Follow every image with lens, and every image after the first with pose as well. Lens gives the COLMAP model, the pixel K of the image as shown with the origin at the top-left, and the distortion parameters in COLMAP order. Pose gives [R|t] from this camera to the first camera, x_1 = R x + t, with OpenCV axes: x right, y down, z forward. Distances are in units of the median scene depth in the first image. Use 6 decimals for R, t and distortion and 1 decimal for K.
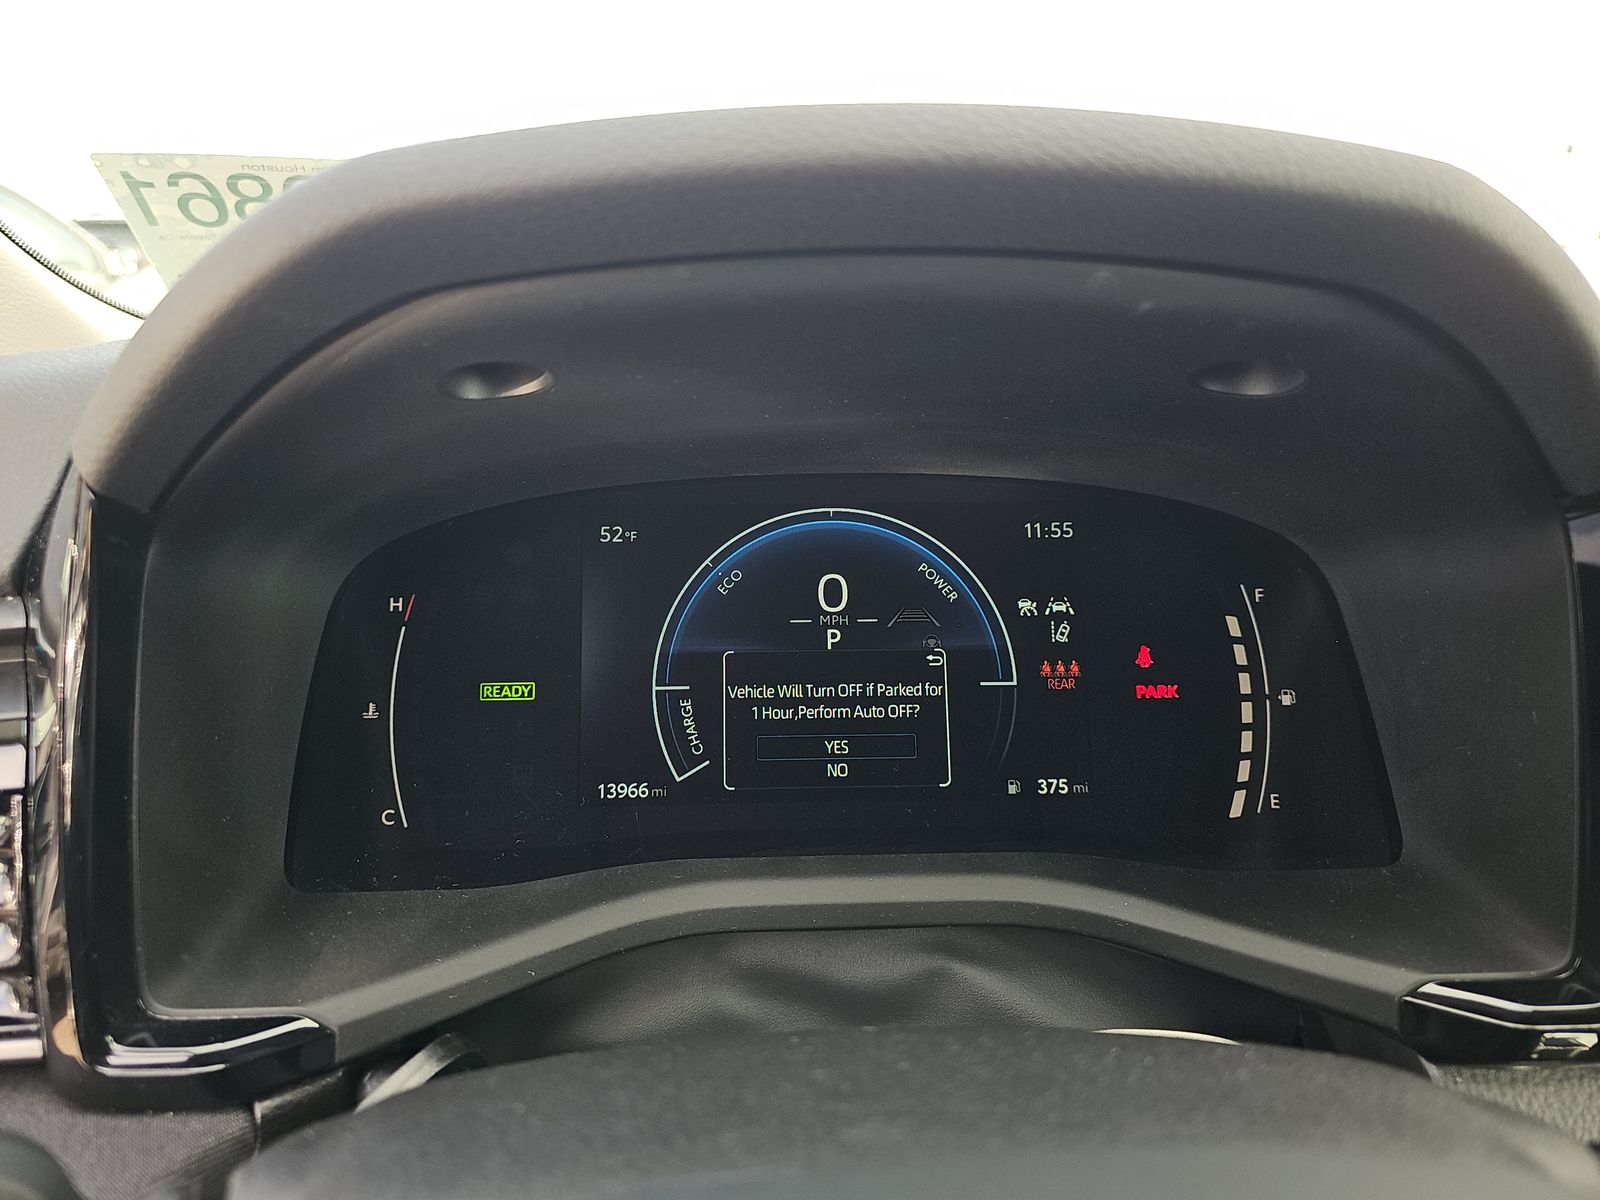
lens RADIAL K [[1074.7, 0, 797.5], [0, 1074.7, 604.7], [0, 0, 1]] dist [0.035950, -0.055361]
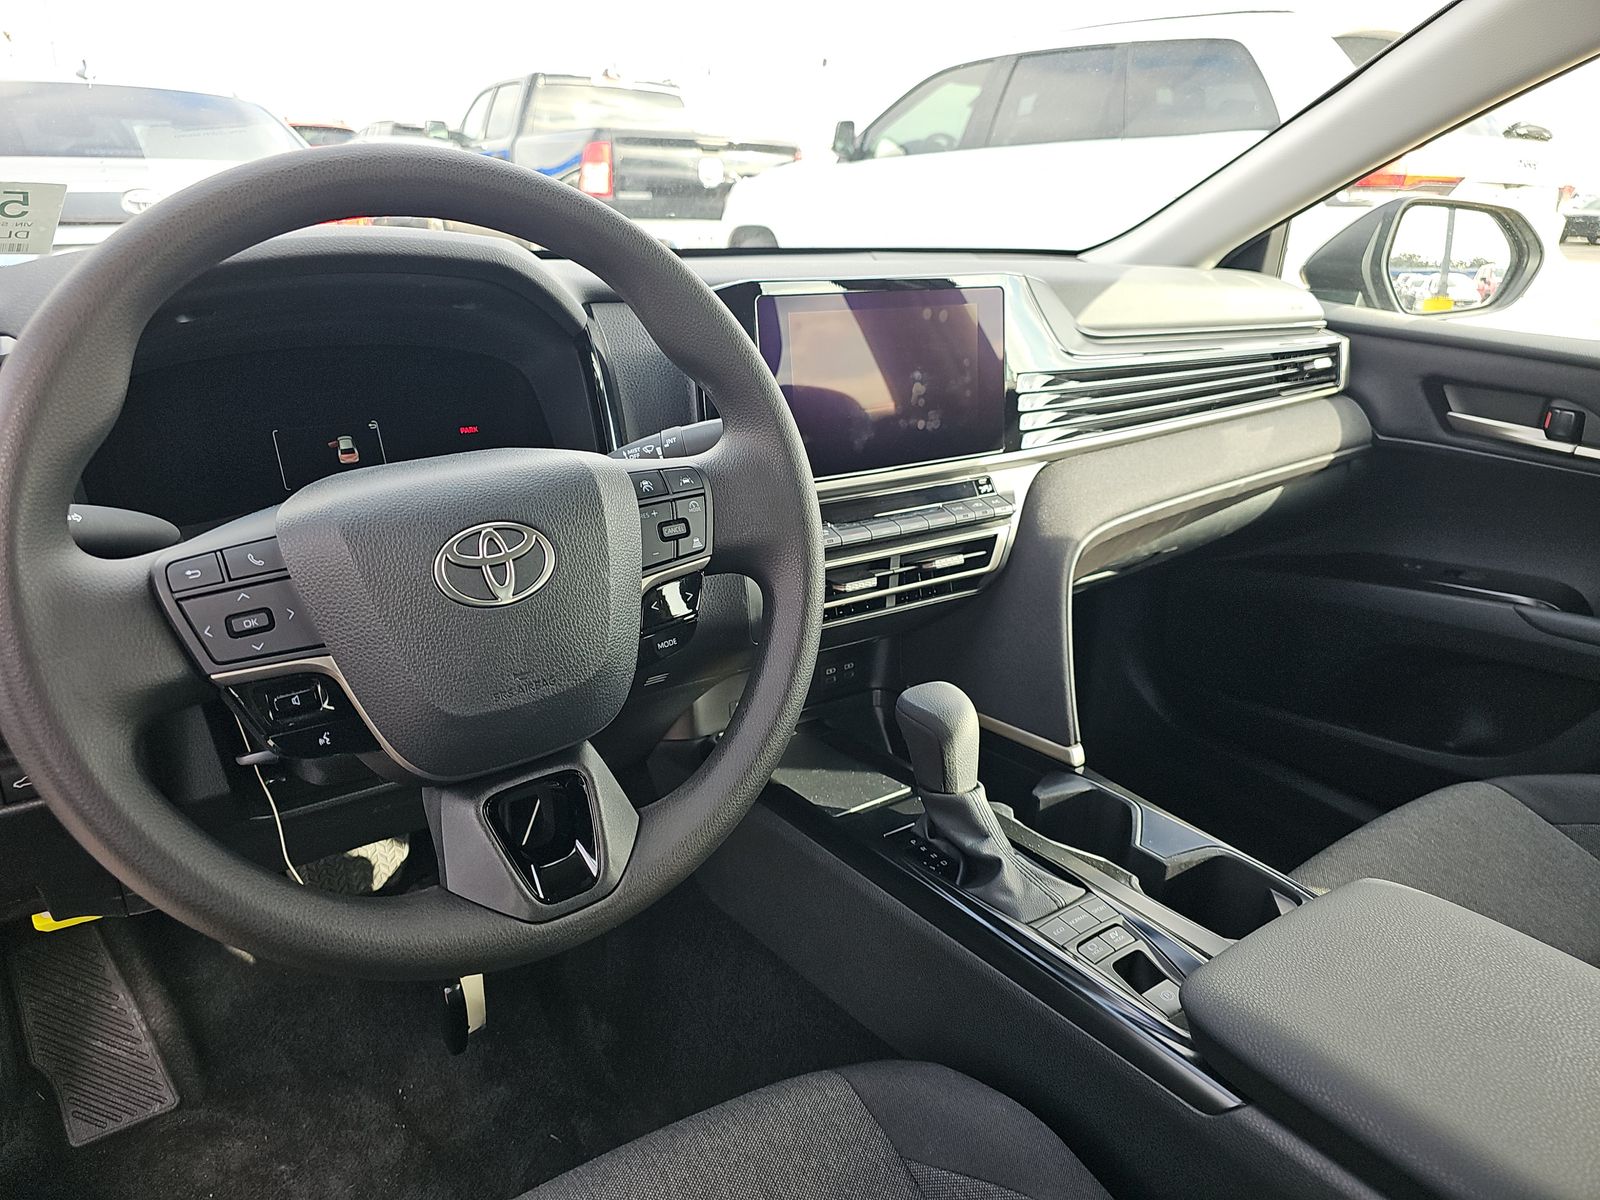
lens RADIAL K [[1074.7, 0, 797.5], [0, 1074.7, 604.7], [0, 0, 1]] dist [0.035950, -0.055361]
pose [[0.854896, -0.172318, 0.489346, -0.297383], [0.121403, 0.983485, 0.134230, 0.232296], [-0.504394, -0.055344, 0.861698, -1.509308]]
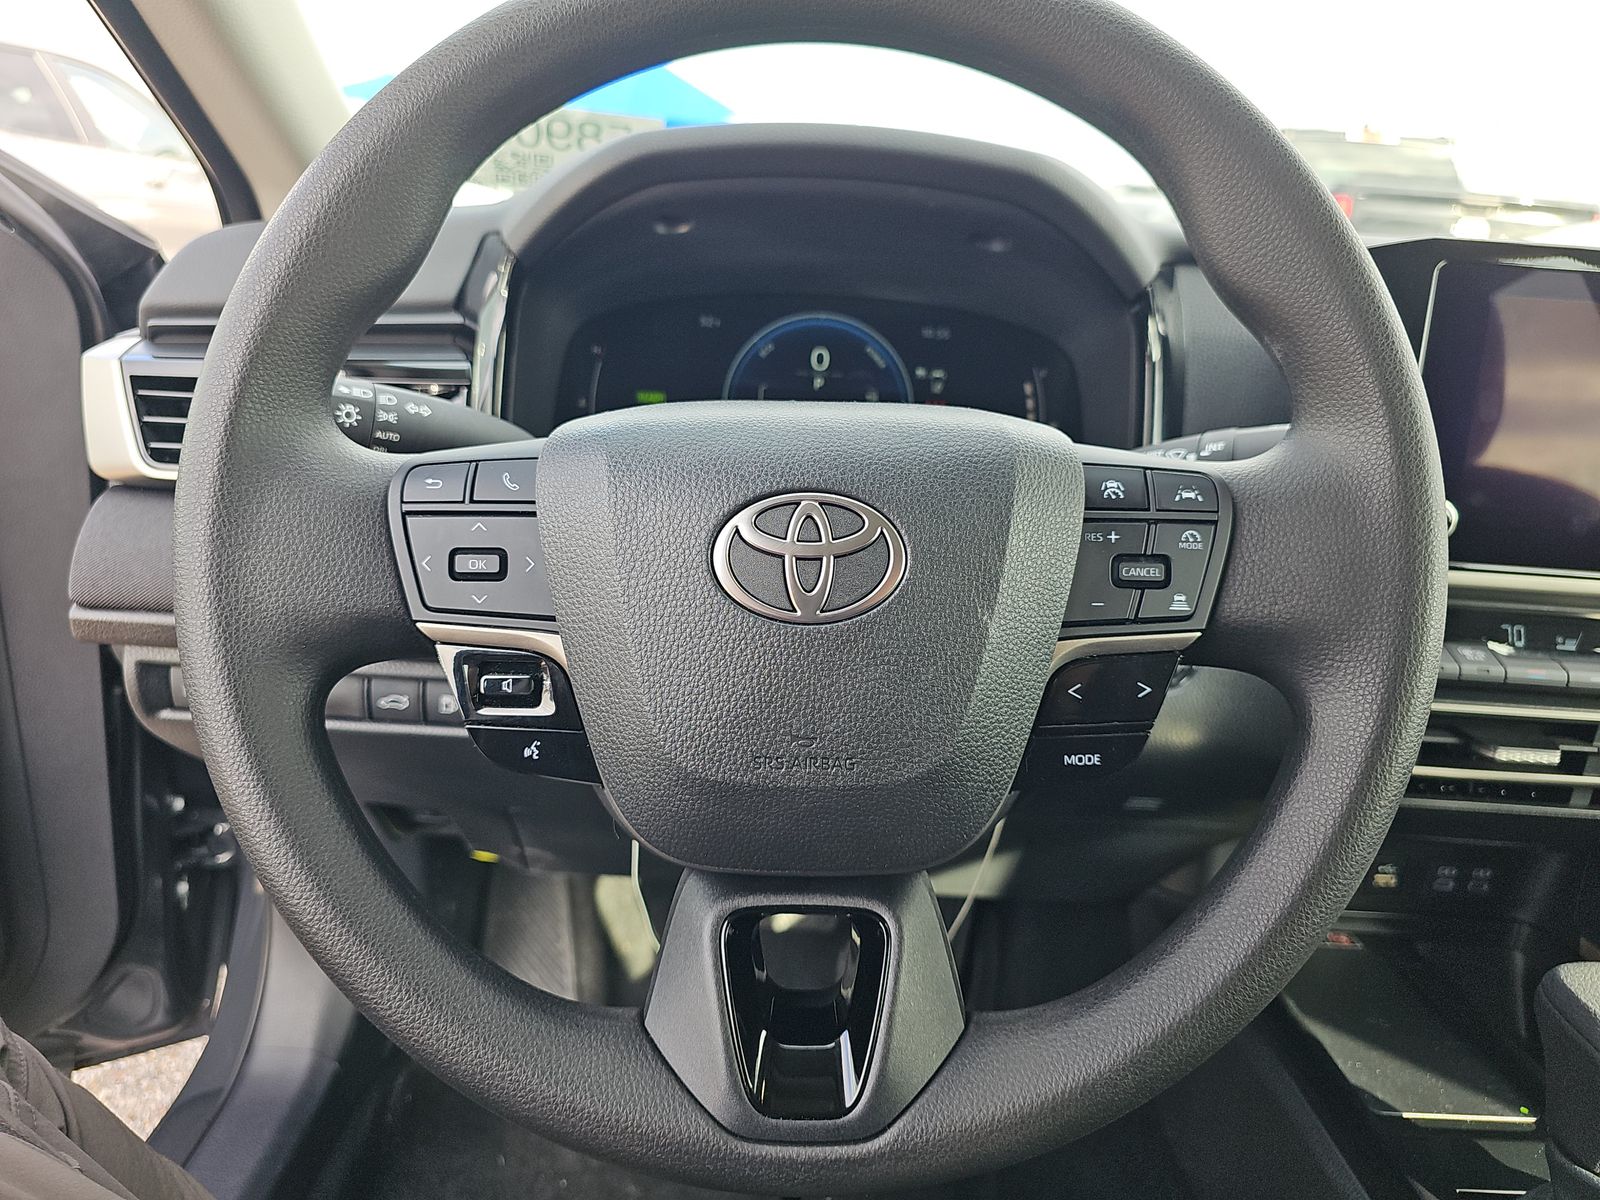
lens RADIAL K [[1074.7, 0, 797.5], [0, 1074.7, 604.7], [0, 0, 1]] dist [0.035950, -0.055361]
pose [[0.996192, 0.072178, -0.048909, 0.118840], [-0.069058, 0.995639, 0.062728, 0.309271], [0.053223, -0.059112, 0.996832, -0.946328]]
